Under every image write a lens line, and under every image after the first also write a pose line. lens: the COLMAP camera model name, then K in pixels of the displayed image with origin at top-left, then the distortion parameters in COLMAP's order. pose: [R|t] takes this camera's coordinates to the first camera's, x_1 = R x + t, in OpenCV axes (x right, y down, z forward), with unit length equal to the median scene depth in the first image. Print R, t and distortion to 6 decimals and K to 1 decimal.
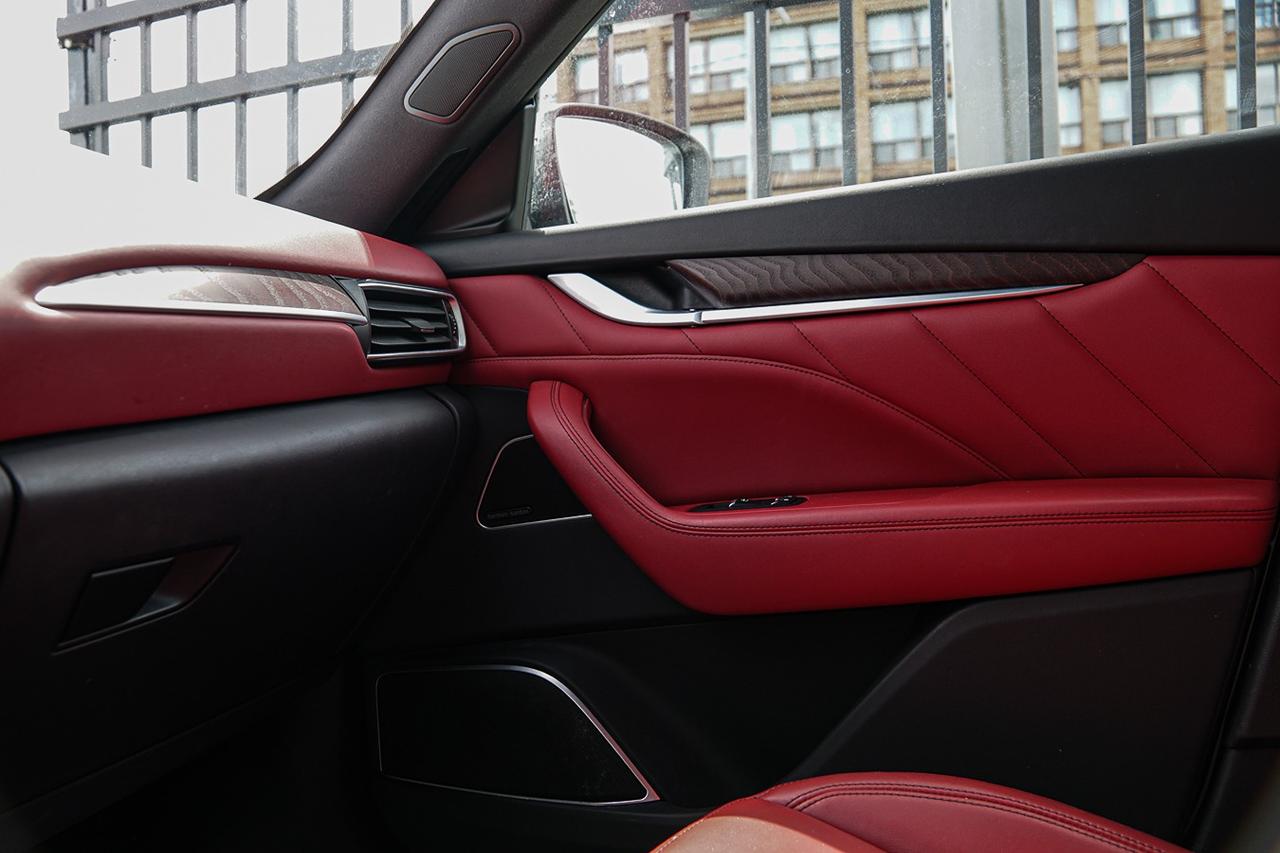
lens RADIAL K [[1004.3, 0, 632.8], [0, 1004.3, 425.3], [0, 0, 1]] dist [-0.131679, 0.100892]
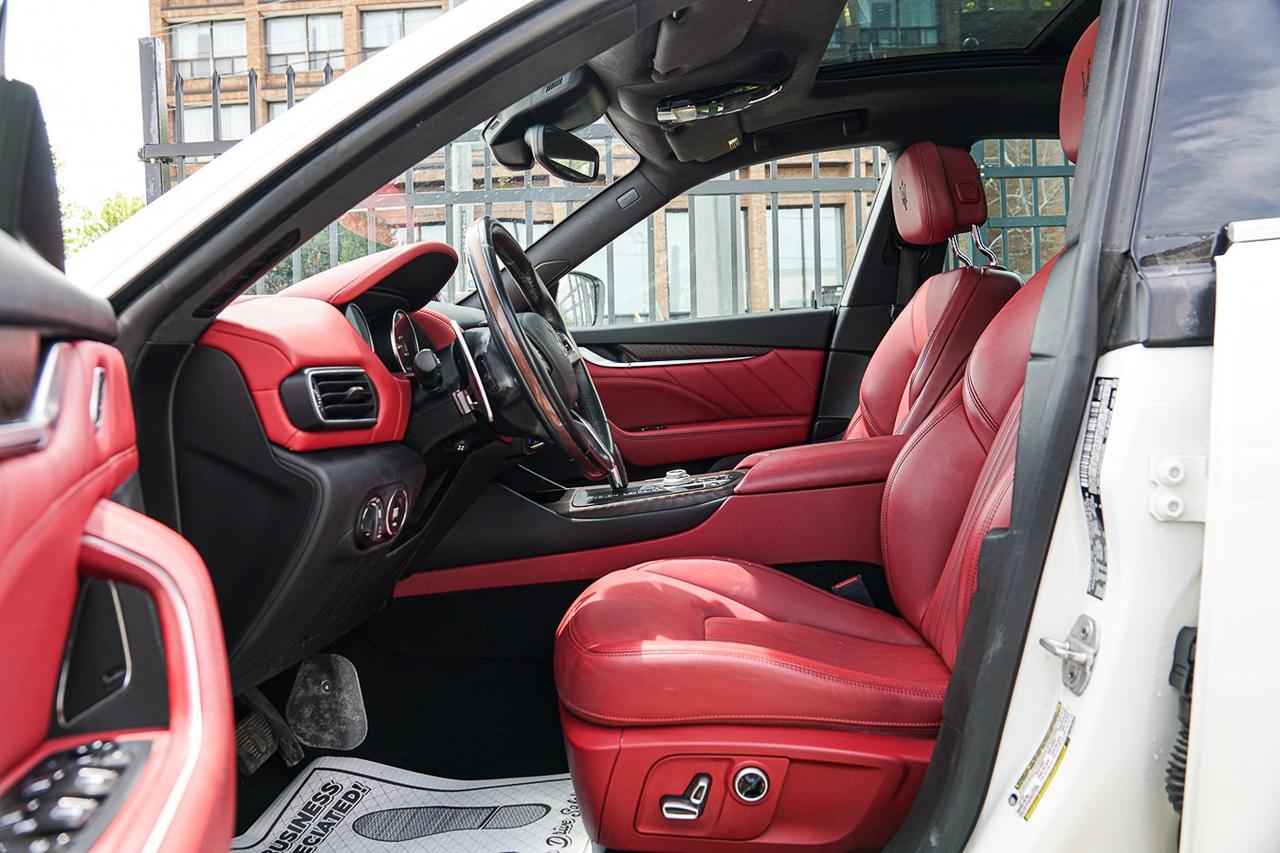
lens RADIAL K [[1004.3, 0, 643.1], [0, 1004.3, 421.1], [0, 0, 1]] dist [-0.131679, 0.100892]
pose [[0.953380, -0.019542, 0.301139, -0.783337], [0.014153, 0.999698, 0.020067, -0.004155], [-0.301440, -0.014870, 0.953369, -1.789091]]
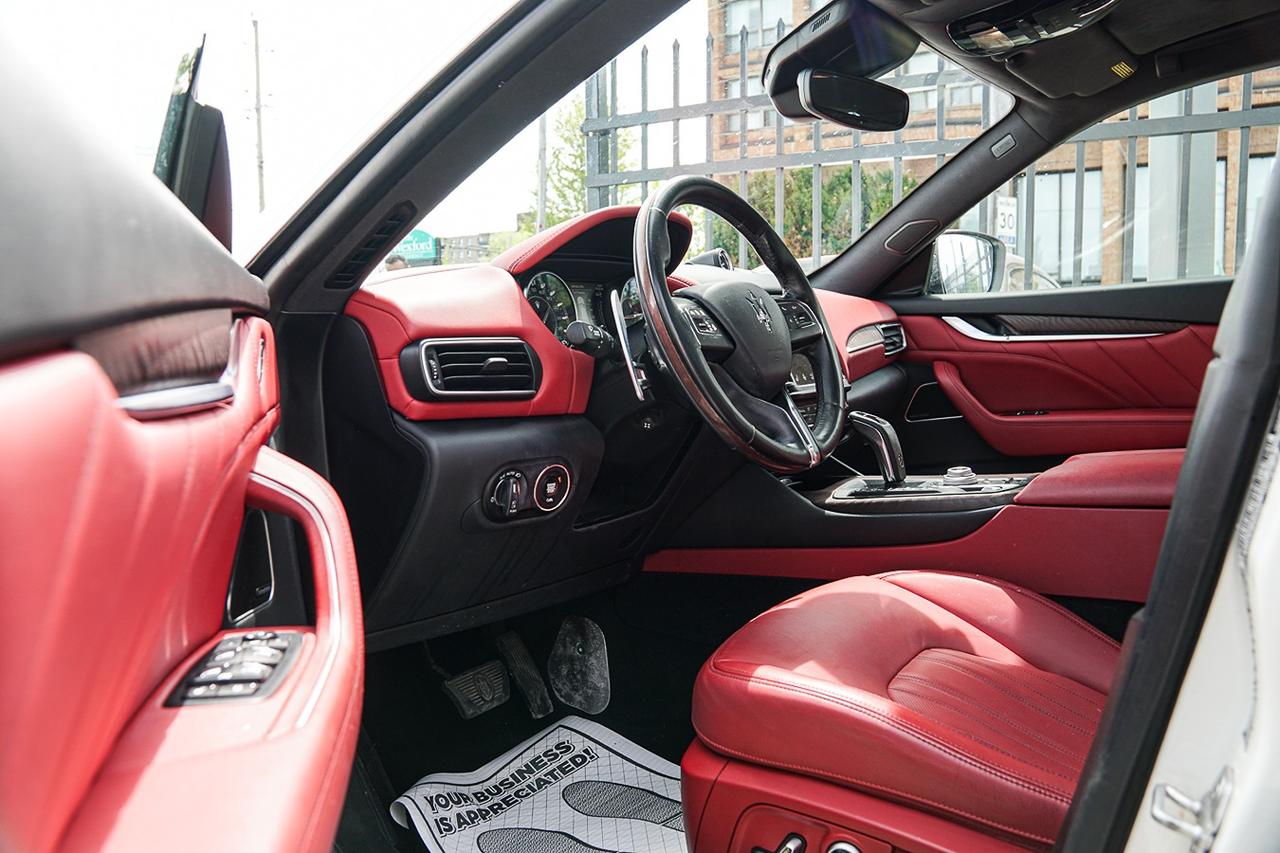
lens RADIAL K [[1004.3, 0, 627.3], [0, 1004.3, 418.4], [0, 0, 1]] dist [-0.131679, 0.100892]
pose [[0.970737, 0.039953, -0.236799, -0.270461], [-0.026496, 0.997862, 0.059740, -0.032385], [0.238680, -0.051717, 0.969720, -1.653513]]
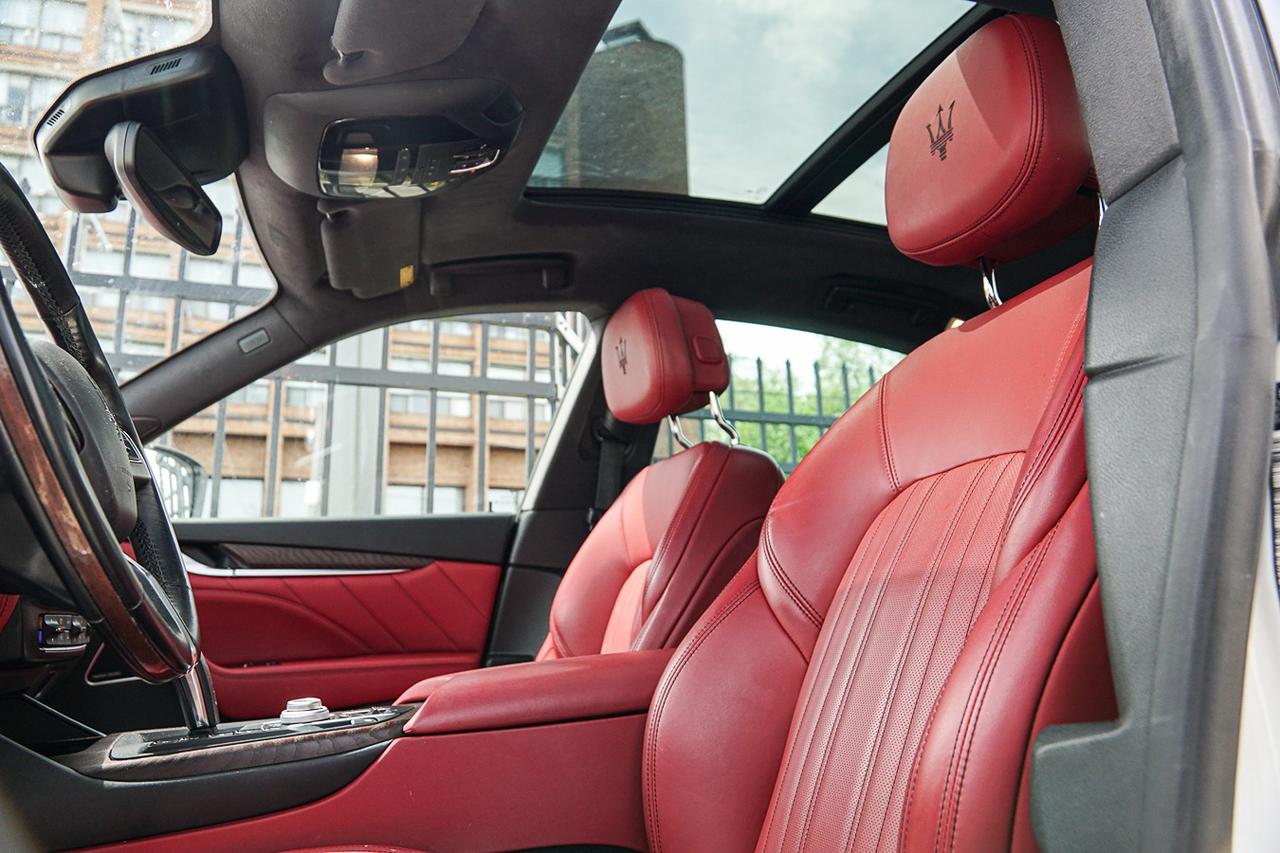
lens RADIAL K [[1004.3, 0, 633.9], [0, 1004.3, 423.7], [0, 0, 1]] dist [-0.131679, 0.100892]
pose [[0.778815, 0.149002, 0.609299, -0.579152], [0.014432, 0.966862, -0.254891, 0.122895], [-0.627088, 0.207306, 0.750856, -1.102458]]
